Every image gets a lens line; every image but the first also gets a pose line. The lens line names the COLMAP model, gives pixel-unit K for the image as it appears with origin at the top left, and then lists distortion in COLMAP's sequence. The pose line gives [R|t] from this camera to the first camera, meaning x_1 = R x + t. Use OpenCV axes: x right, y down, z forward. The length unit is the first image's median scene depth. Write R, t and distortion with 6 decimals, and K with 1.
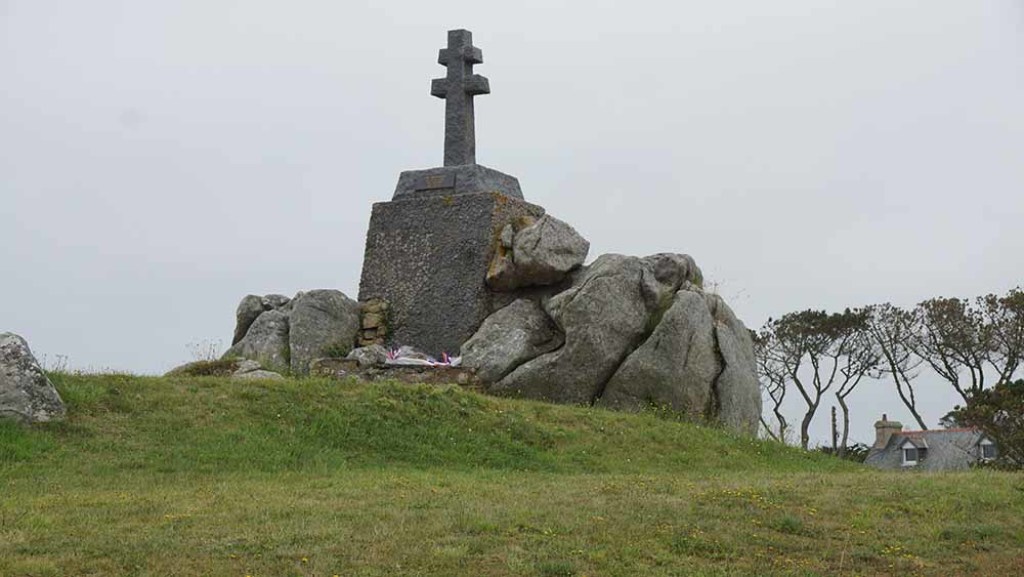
lens RADIAL K [[2075.8, 0, 510.0], [0, 2075.8, 290.7], [0, 0, 1]] dist [0.101538, 0.000000]
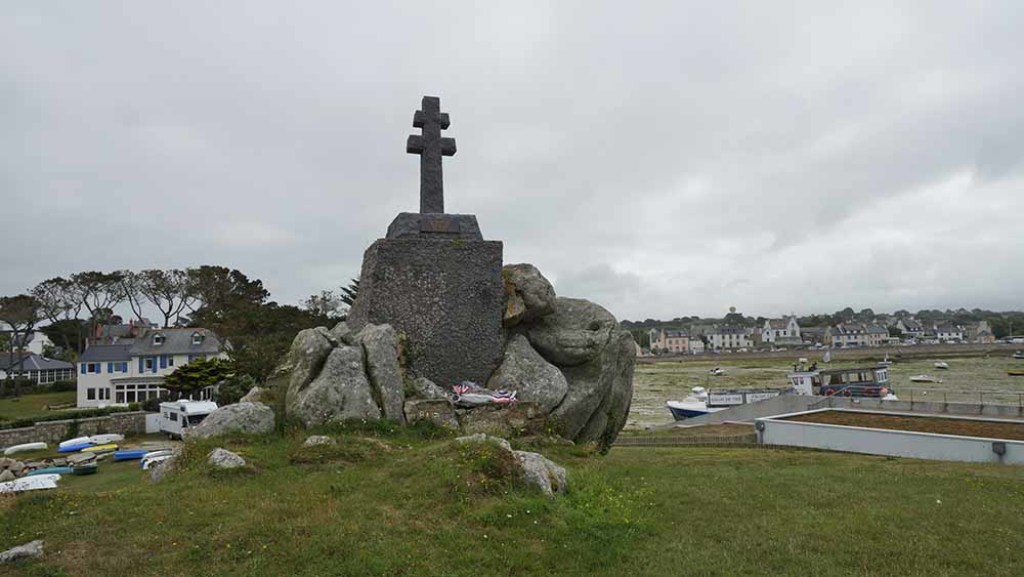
lens RADIAL K [[686.4, 0, 502.9], [0, 686.4, 291.7], [0, 0, 1]] dist [-0.012625, 0.000693]
pose [[0.695731, 0.040380, 0.717167, -0.279050], [-0.068111, 0.997629, 0.009904, -0.022994], [-0.715066, -0.055737, 0.696831, 0.716187]]
